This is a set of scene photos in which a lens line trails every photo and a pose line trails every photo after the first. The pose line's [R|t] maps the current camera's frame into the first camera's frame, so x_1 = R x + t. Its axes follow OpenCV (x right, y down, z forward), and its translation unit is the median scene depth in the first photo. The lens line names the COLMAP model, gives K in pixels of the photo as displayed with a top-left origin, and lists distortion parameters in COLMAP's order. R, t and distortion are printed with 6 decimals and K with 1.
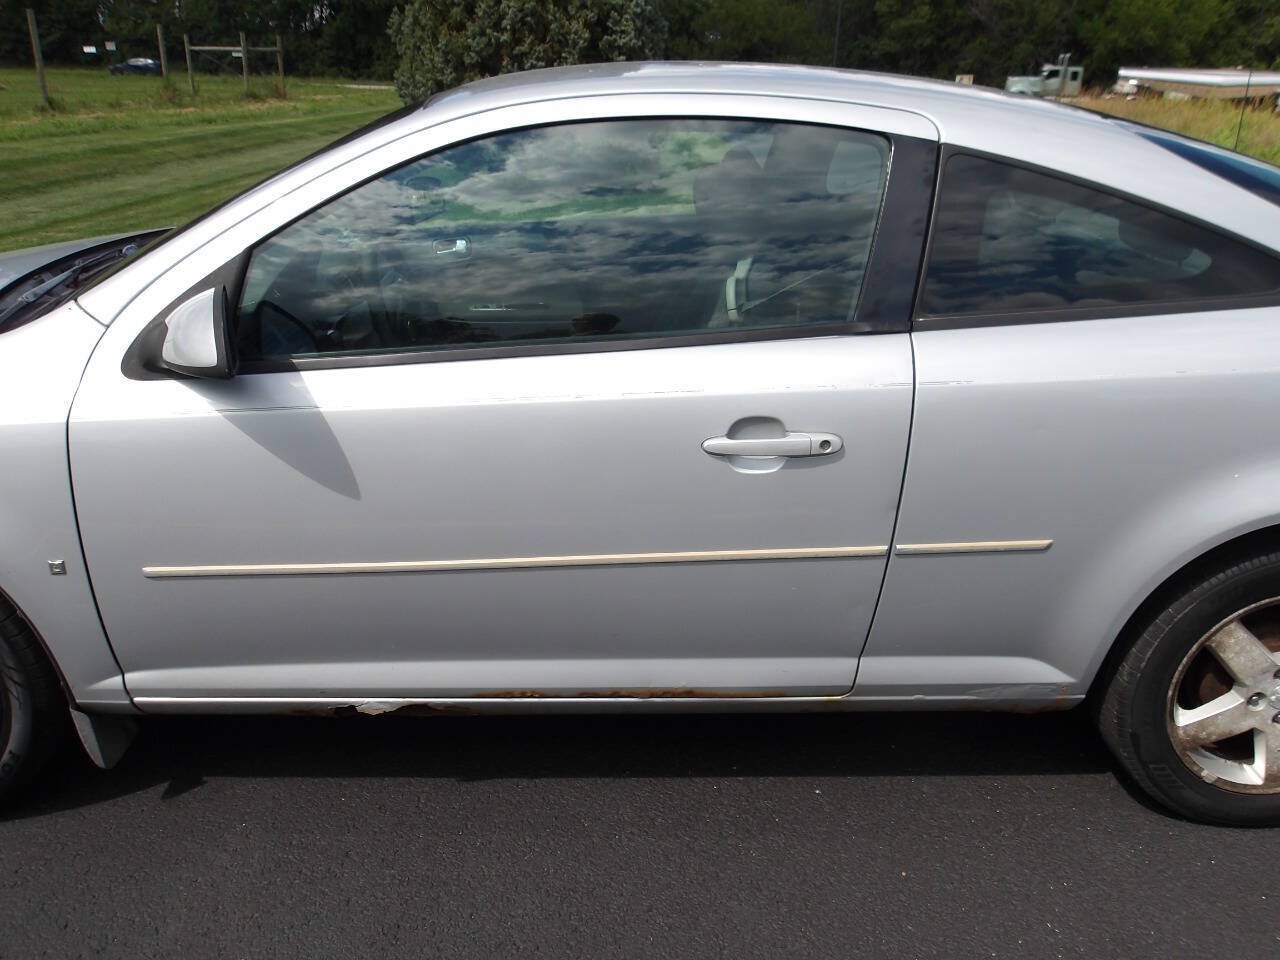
lens RADIAL K [[1078.2, 0, 647.5], [0, 1078.2, 484.6], [0, 0, 1]] dist [-0.005032, 0.016411]
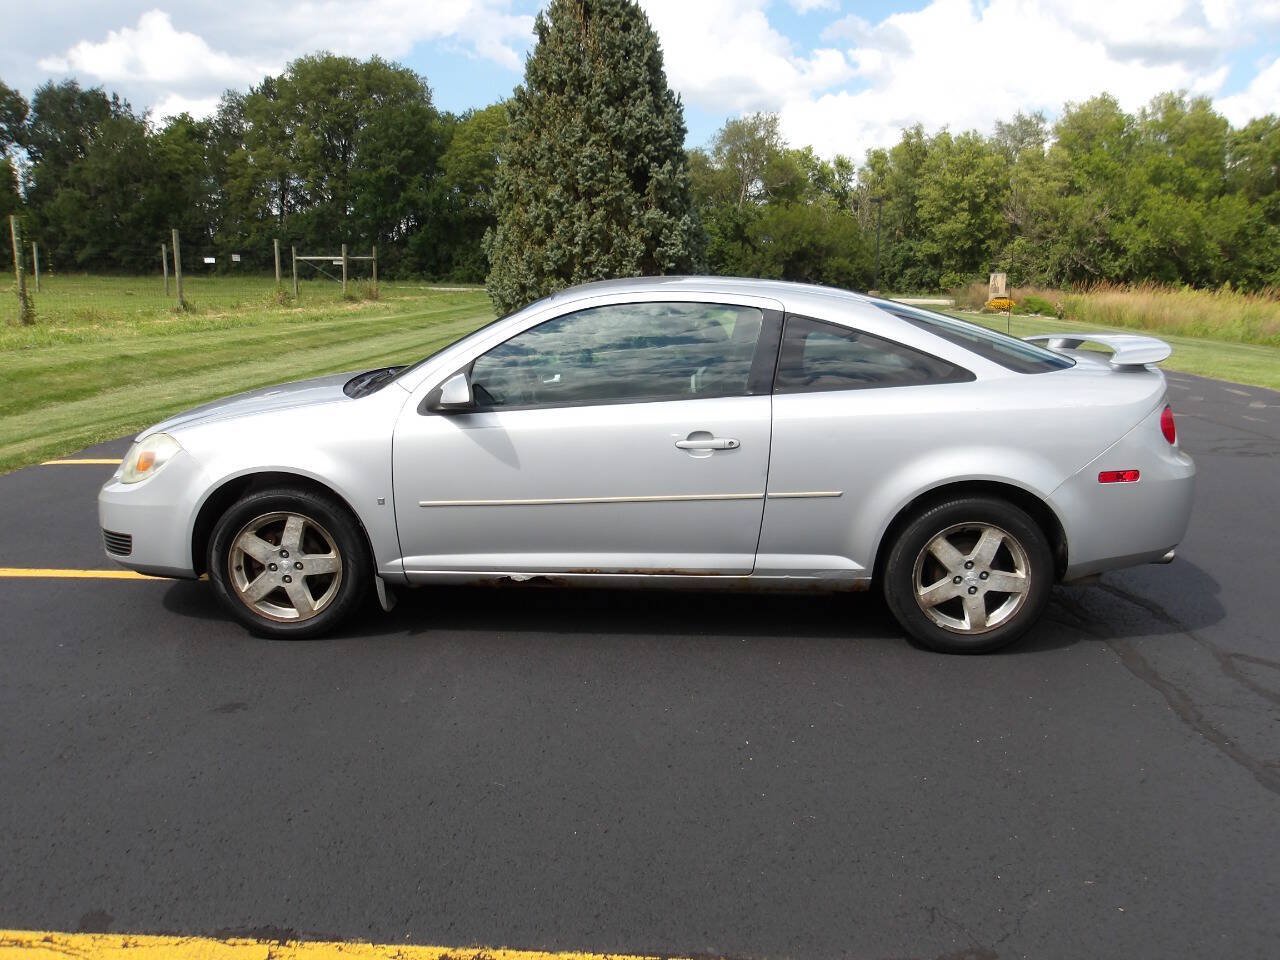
lens RADIAL K [[1078.2, 0, 638.5], [0, 1078.2, 484.8], [0, 0, 1]] dist [-0.005032, 0.016411]
pose [[0.998028, 0.002217, -0.062732, 0.012993], [-0.012913, 0.985251, -0.170626, 0.048242], [0.061429, 0.171099, 0.983337, -0.132002]]
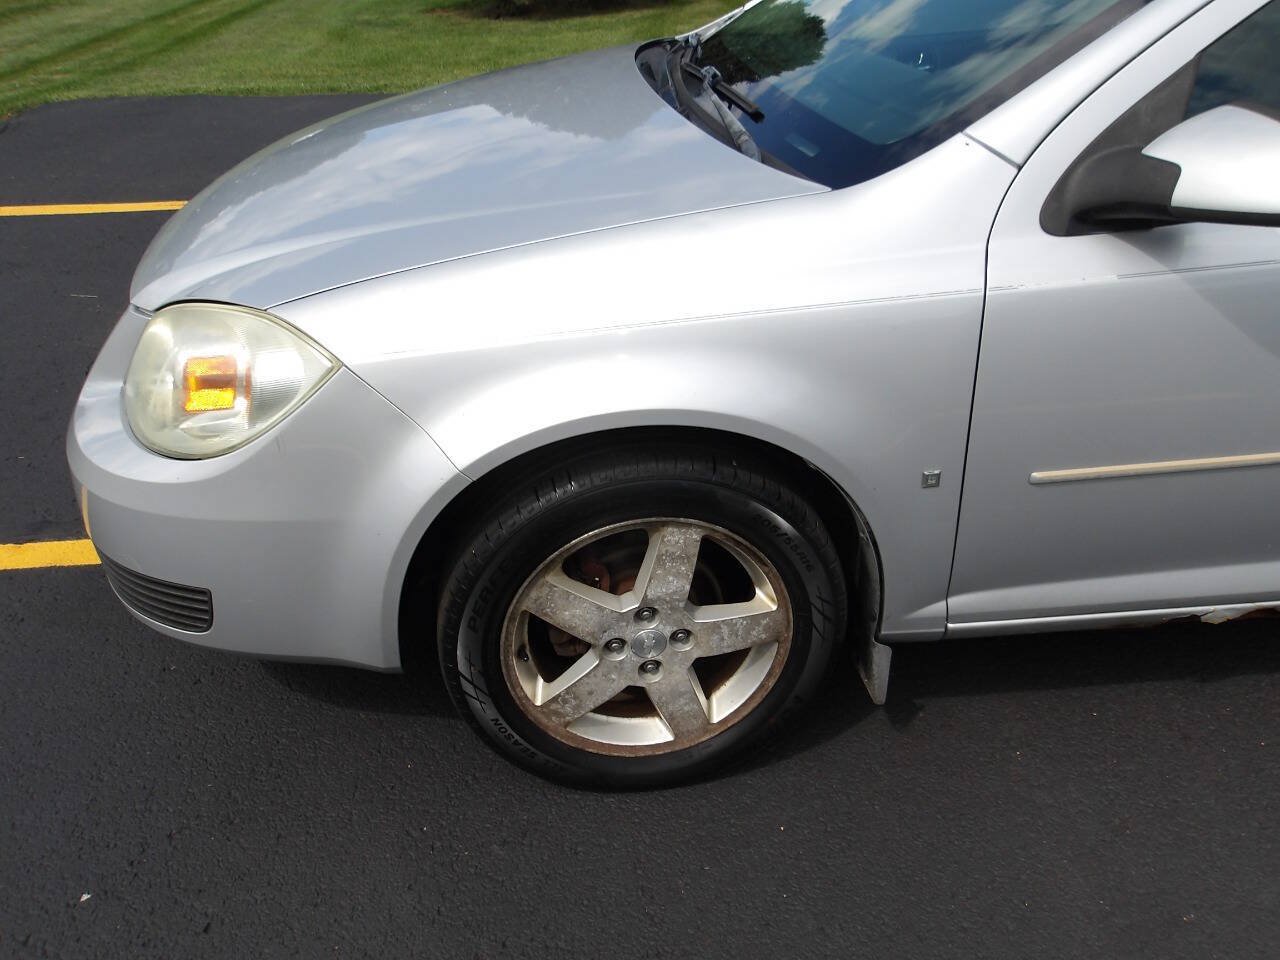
lens RADIAL K [[1078.2, 0, 637.6], [0, 1078.2, 487.8], [0, 0, 1]] dist [-0.005032, 0.016411]
pose [[0.995903, -0.062106, 0.065729, -0.096265], [0.051511, 0.987016, 0.152140, -0.005942], [-0.074324, -0.148131, 0.986171, 0.026037]]
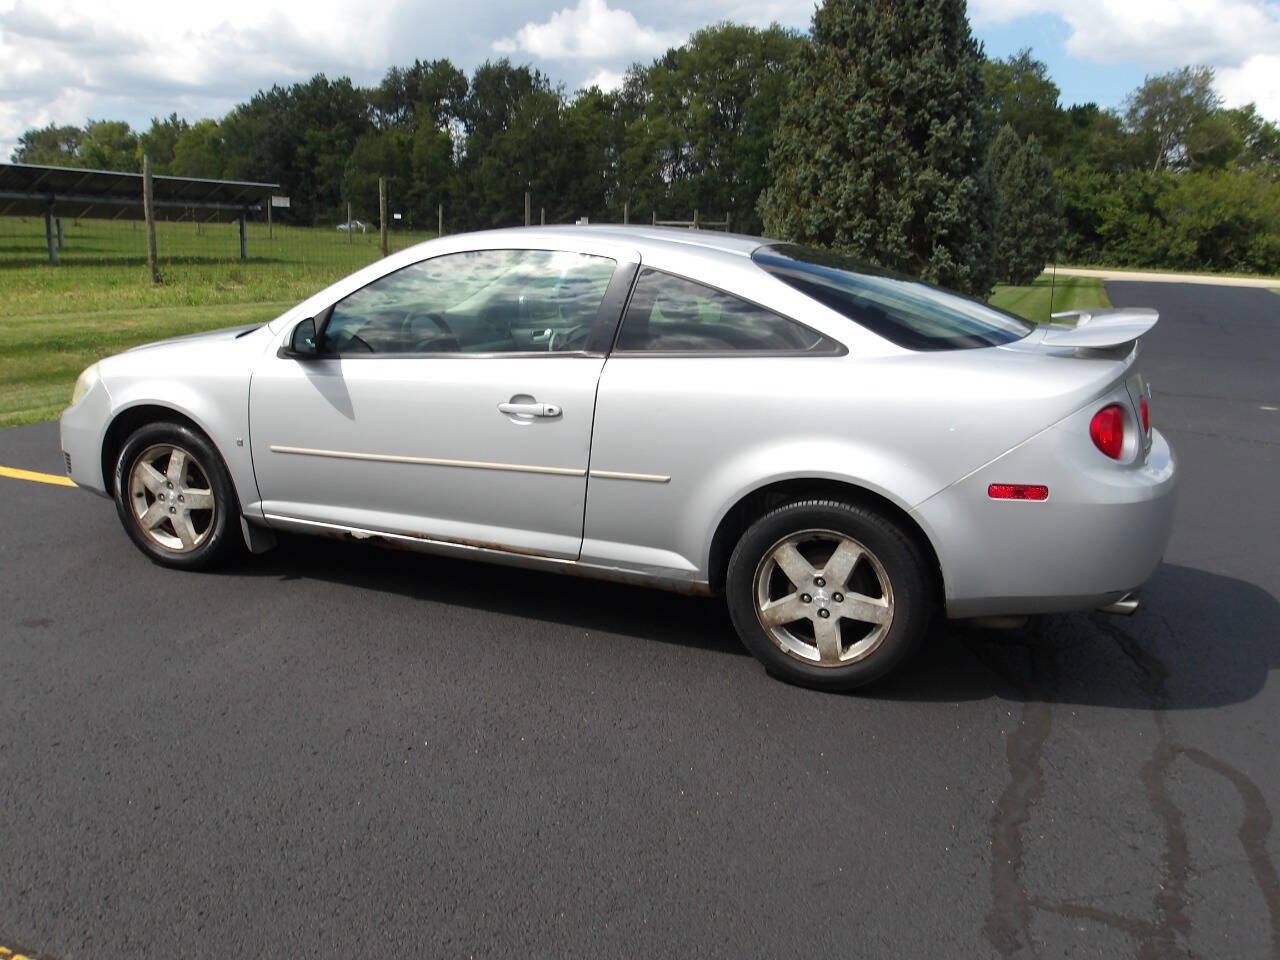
lens RADIAL K [[1078.2, 0, 631.7], [0, 1078.2, 484.2], [0, 0, 1]] dist [-0.005032, 0.016411]
pose [[0.912502, 0.101414, -0.396302, 0.123112], [-0.158758, 0.980644, -0.114601, 0.033422], [0.377009, 0.167490, 0.910940, -0.078888]]
